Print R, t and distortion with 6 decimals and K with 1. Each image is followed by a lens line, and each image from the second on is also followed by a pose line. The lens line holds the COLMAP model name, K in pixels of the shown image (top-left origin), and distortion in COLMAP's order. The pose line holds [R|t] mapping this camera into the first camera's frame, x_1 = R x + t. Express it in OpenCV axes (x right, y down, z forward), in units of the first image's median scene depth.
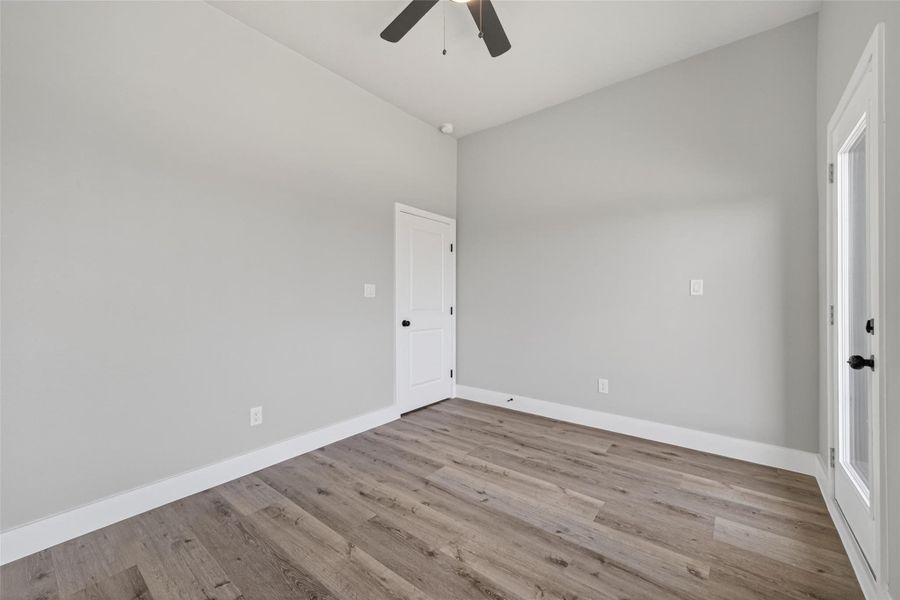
lens RADIAL K [[355.9, 0, 450.5], [0, 355.9, 300.5], [0, 0, 1]] dist [0.015243, 0.000378]
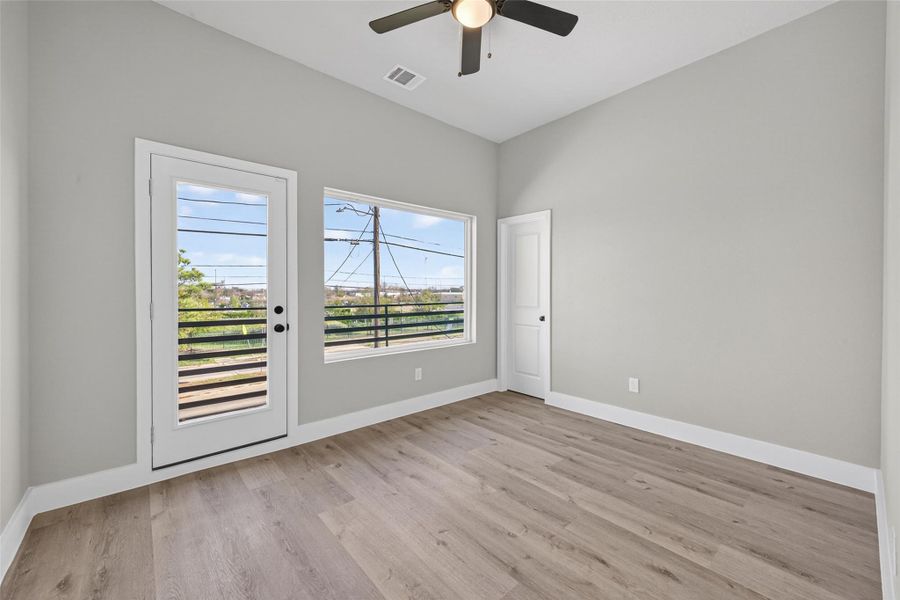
lens RADIAL K [[355.9, 0, 449.8], [0, 355.9, 295.5], [0, 0, 1]] dist [0.015243, 0.000378]
pose [[-0.984182, 0.003458, 0.177124, -0.081027], [0.004659, 0.999969, 0.006364, -0.012763], [-0.177097, 0.007088, -0.984168, 2.008521]]
